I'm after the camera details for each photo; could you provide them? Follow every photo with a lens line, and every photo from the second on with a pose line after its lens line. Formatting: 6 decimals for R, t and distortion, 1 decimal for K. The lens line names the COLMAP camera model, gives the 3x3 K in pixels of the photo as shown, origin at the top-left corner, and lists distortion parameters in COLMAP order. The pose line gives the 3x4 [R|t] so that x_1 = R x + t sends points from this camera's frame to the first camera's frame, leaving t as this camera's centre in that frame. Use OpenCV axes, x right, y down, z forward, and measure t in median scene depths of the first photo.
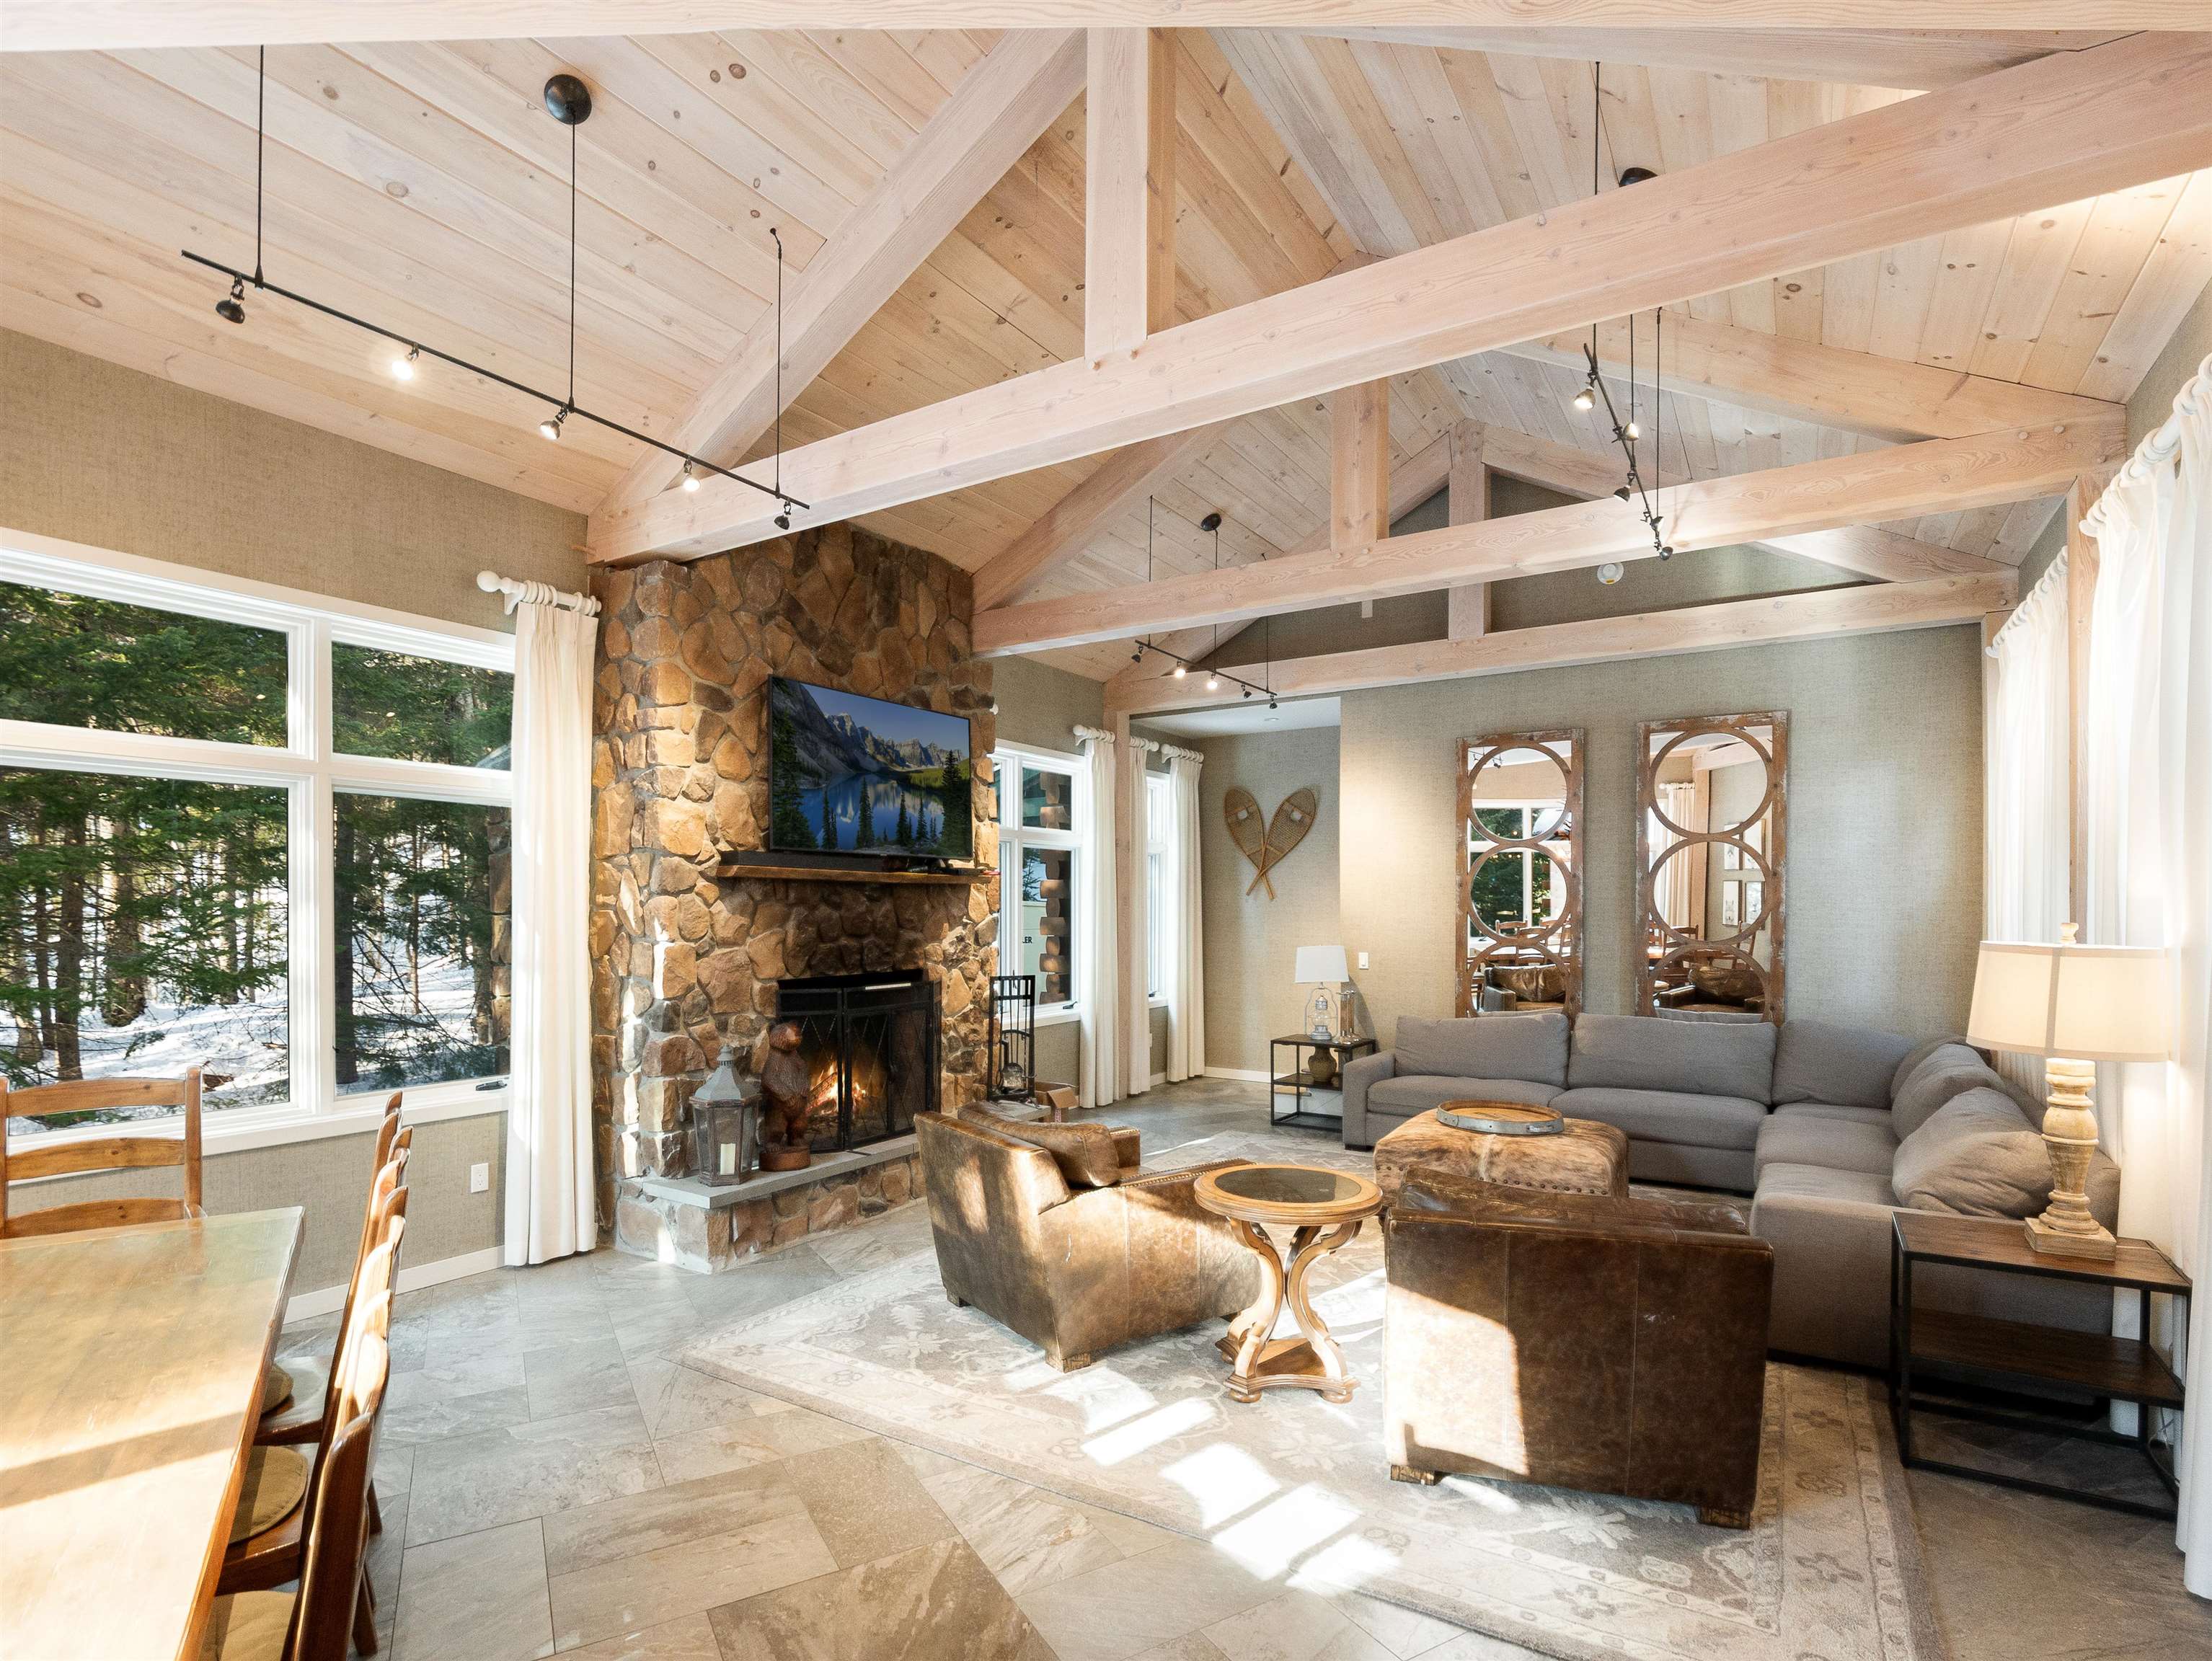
lens RADIAL K [[1106.4, 0, 1105.2], [0, 1106.4, 913.2], [0, 0, 1]] dist [-0.015789, 0.001680]
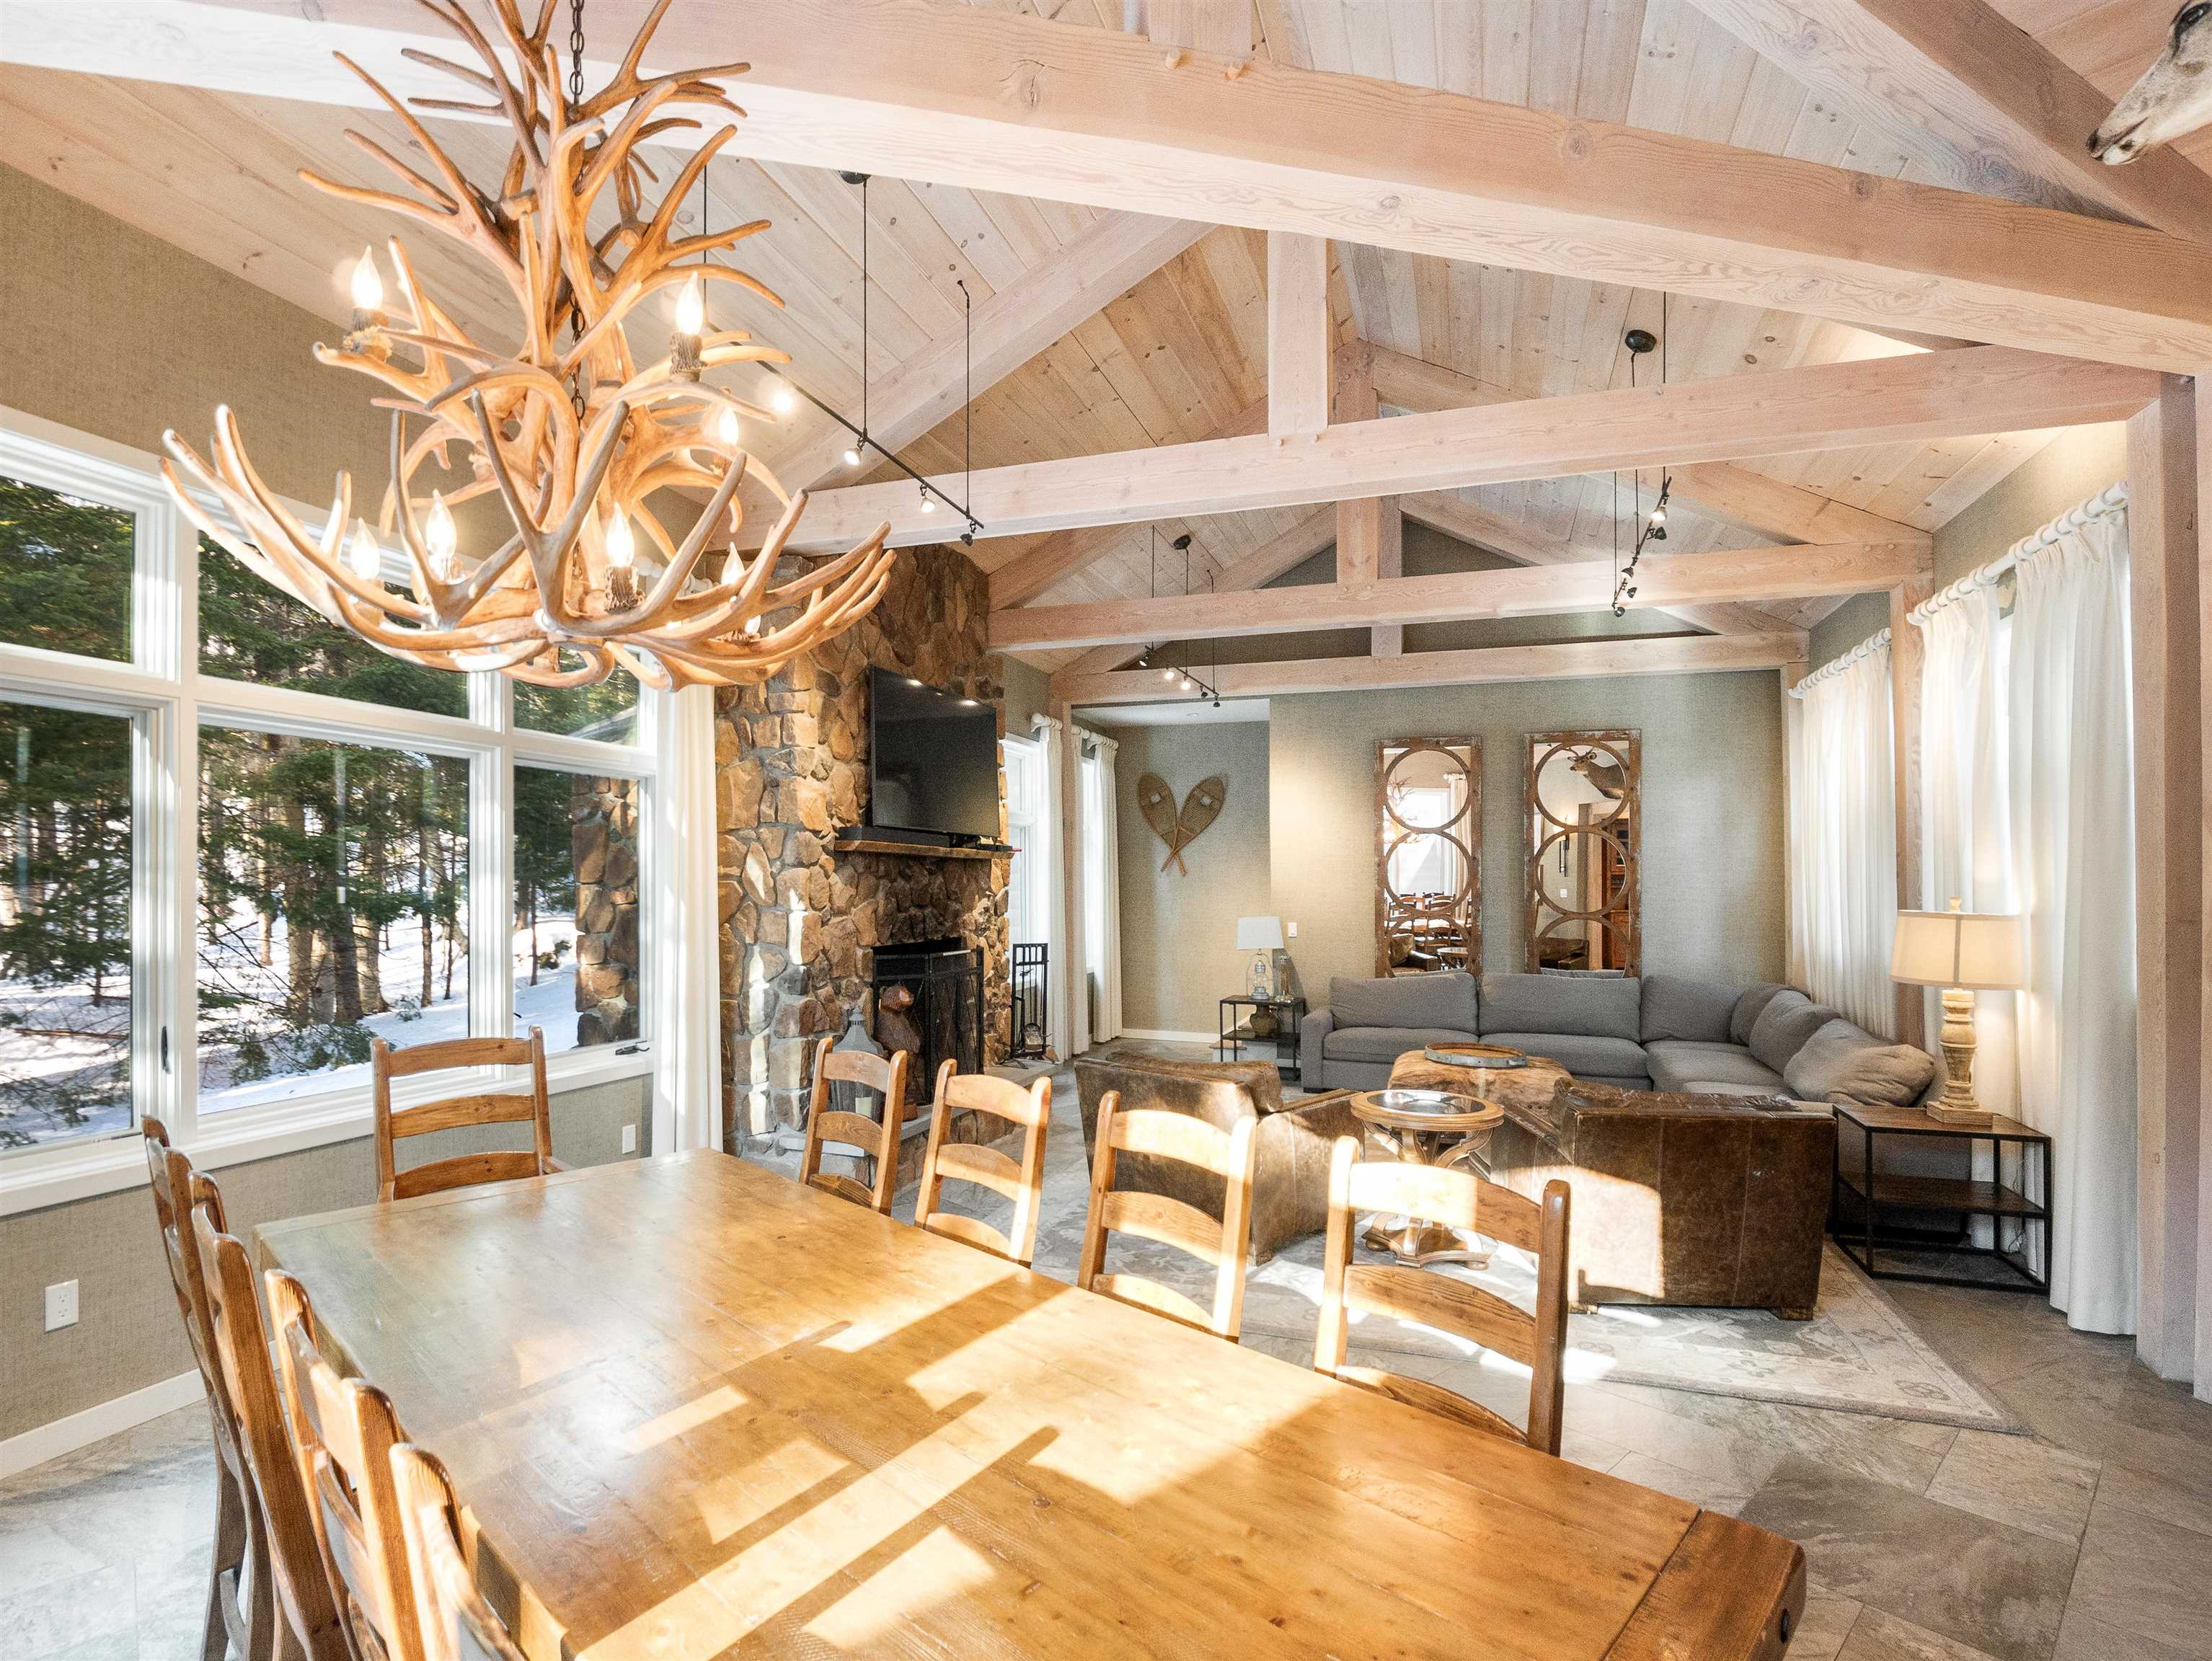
lens RADIAL K [[1093.4, 0, 1108.7], [0, 1093.4, 863.4], [0, 0, 1]] dist [-0.010508, -0.000923]
pose [[0.973407, 0.011721, 0.228783, -0.328334], [-0.006577, 0.999708, -0.023234, 0.002351], [-0.228988, 0.021111, 0.973200, -0.094511]]
